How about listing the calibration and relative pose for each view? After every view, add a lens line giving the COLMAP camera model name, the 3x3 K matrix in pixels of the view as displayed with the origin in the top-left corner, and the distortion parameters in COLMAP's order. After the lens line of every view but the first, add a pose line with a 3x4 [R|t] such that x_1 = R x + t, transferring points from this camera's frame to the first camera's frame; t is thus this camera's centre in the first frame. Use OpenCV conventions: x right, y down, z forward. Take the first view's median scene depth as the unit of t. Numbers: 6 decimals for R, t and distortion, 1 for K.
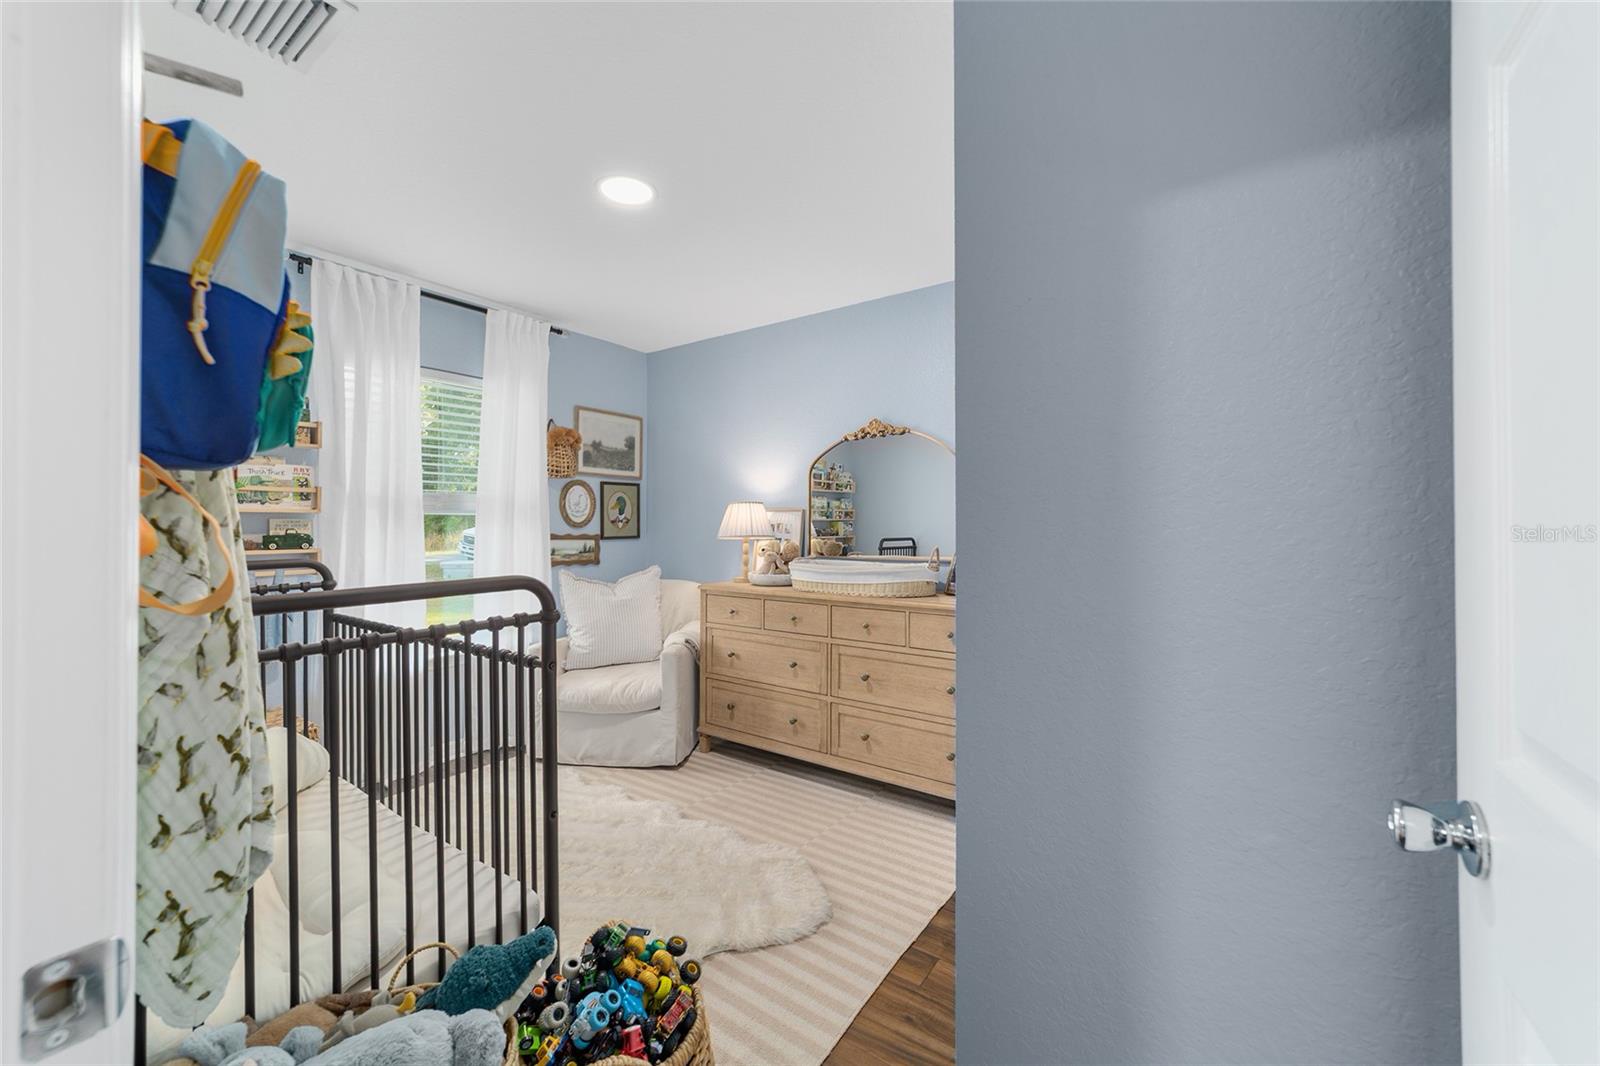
lens RADIAL K [[614.3, 0, 802.8], [0, 614.3, 520.1], [0, 0, 1]] dist [-0.010217, 0.003089]
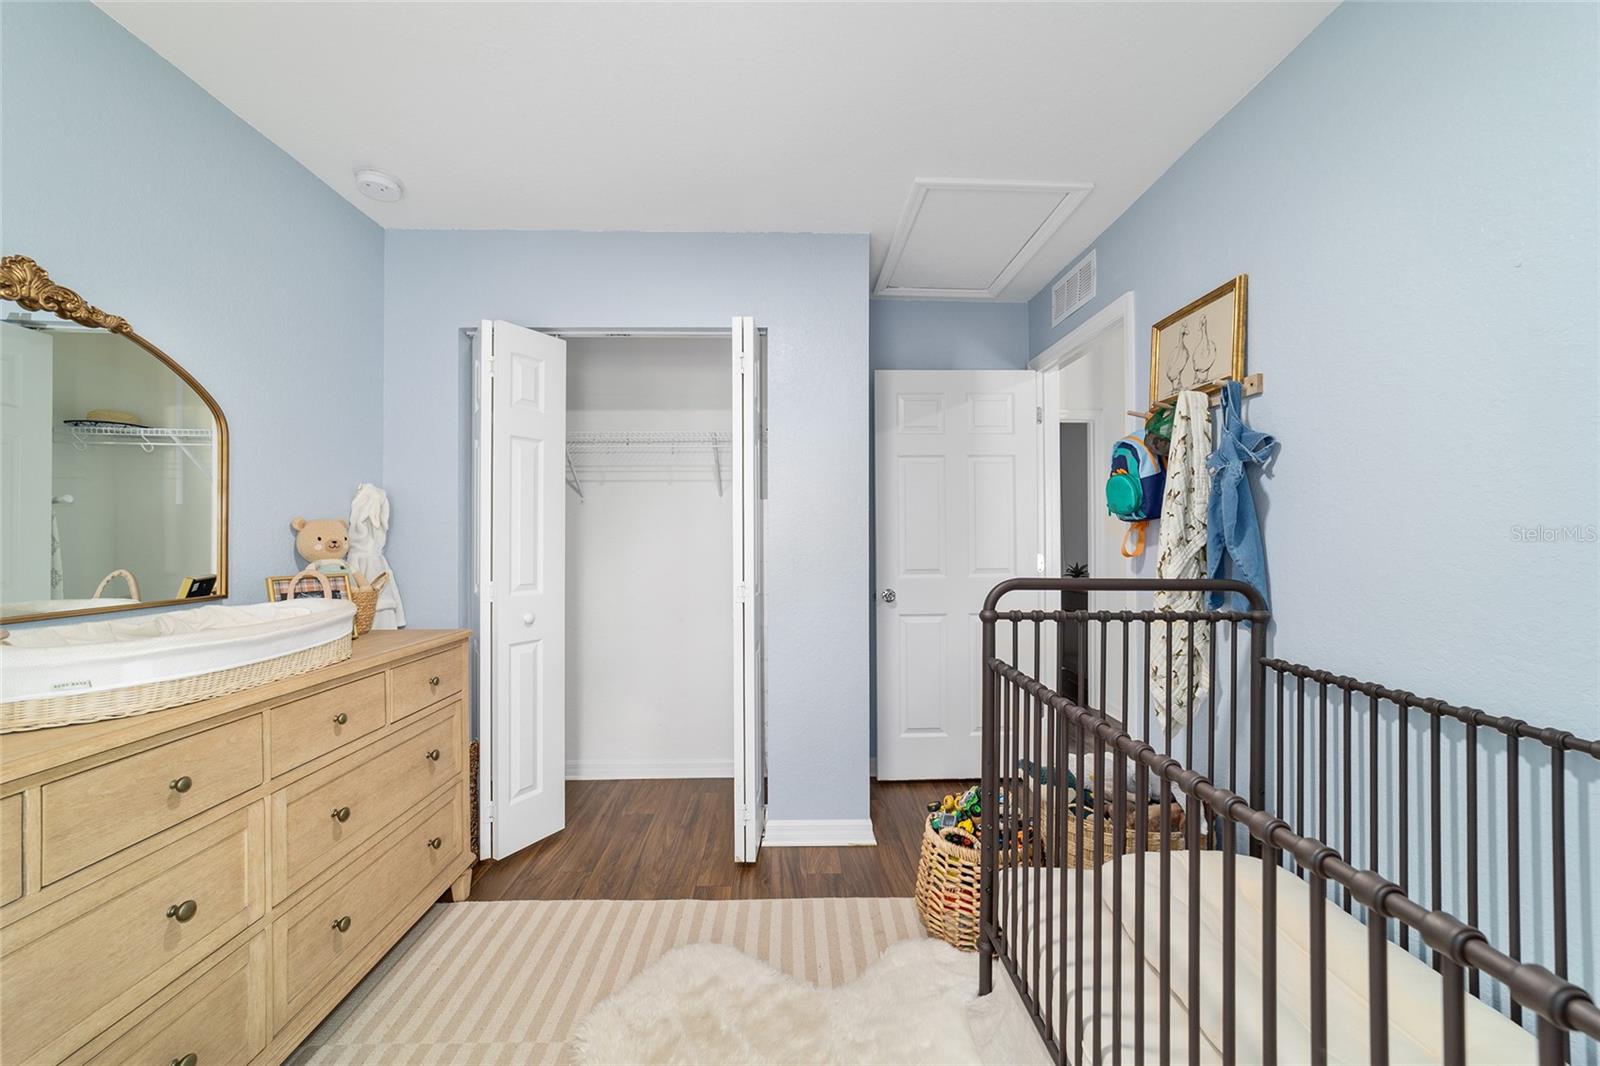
lens RADIAL K [[614.3, 0, 800.4], [0, 614.3, 530.9], [0, 0, 1]] dist [-0.010217, 0.003089]
pose [[-0.578869, 0.007662, 0.815385, -0.583440], [0.009079, 0.999954, -0.002951, 0.012436], [-0.815370, 0.005694, -0.578912, 1.000105]]
